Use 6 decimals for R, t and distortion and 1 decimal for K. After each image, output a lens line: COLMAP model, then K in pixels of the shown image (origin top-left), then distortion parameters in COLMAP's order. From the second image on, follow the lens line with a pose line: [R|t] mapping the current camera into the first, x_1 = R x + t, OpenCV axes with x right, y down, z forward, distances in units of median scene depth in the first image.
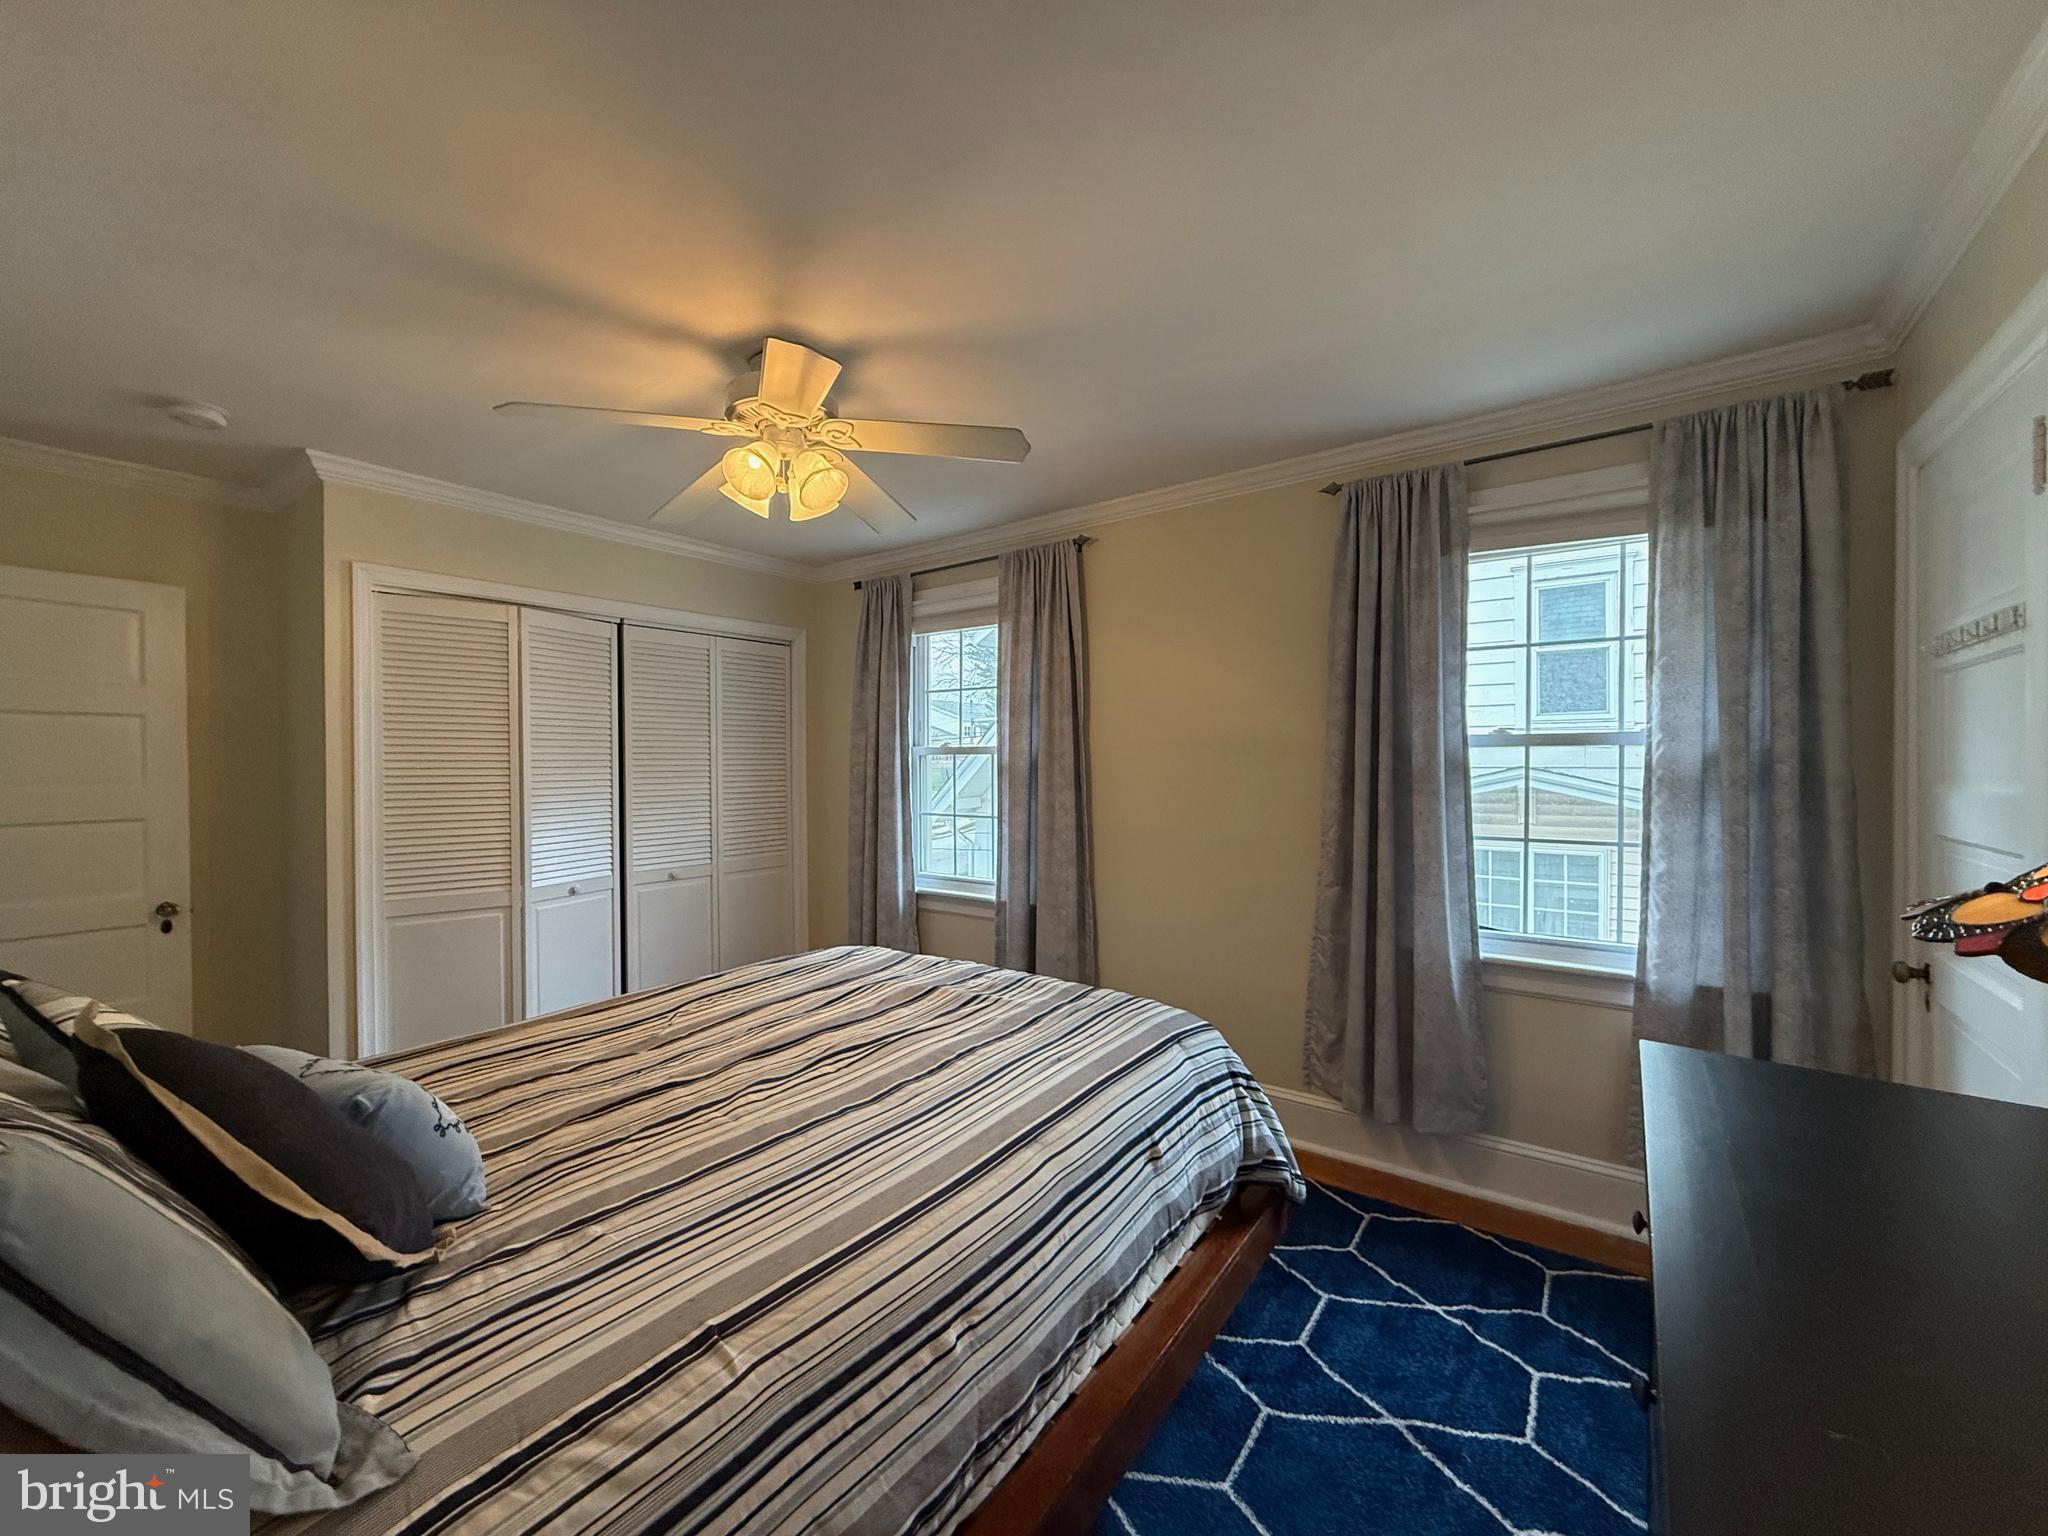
lens RADIAL K [[795.2, 0, 1028.2], [0, 795.2, 794.3], [0, 0, 1]] dist [0.000474, 0.000012]
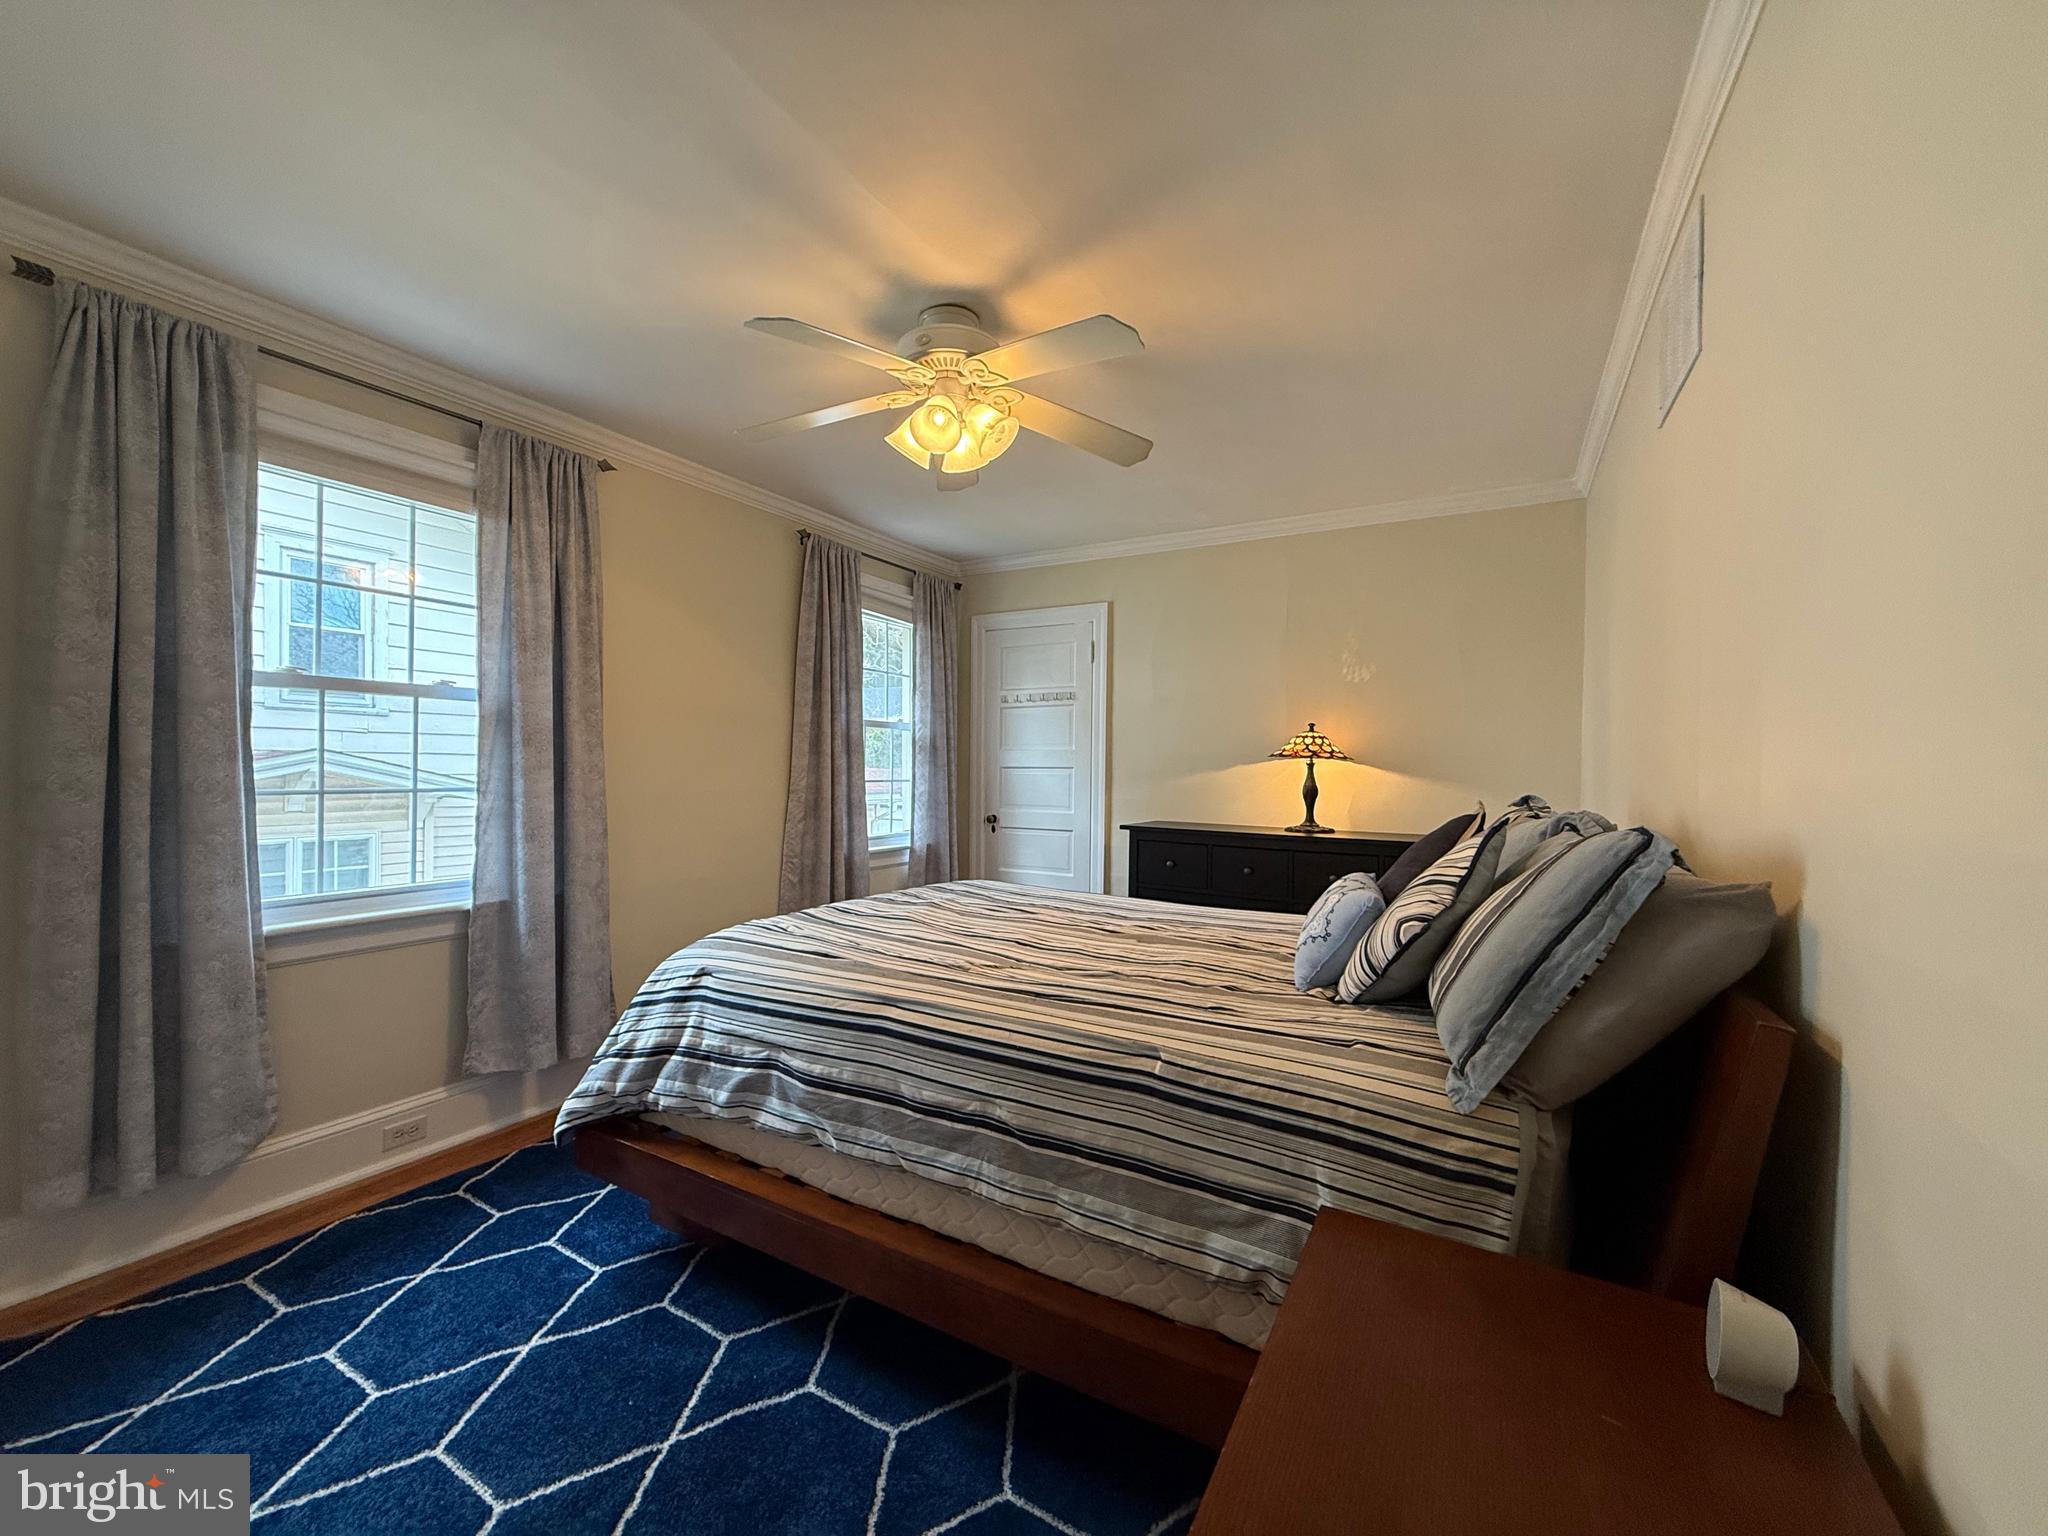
lens RADIAL K [[811.3, 0, 1013.8], [0, 811.3, 767.5], [0, 0, 1]] dist [-0.000144, -0.000117]
pose [[-0.094184, -0.027653, 0.995171, -0.819158], [-0.013130, 0.999562, 0.026533, -0.016059], [-0.995468, -0.010567, -0.094505, 0.593907]]
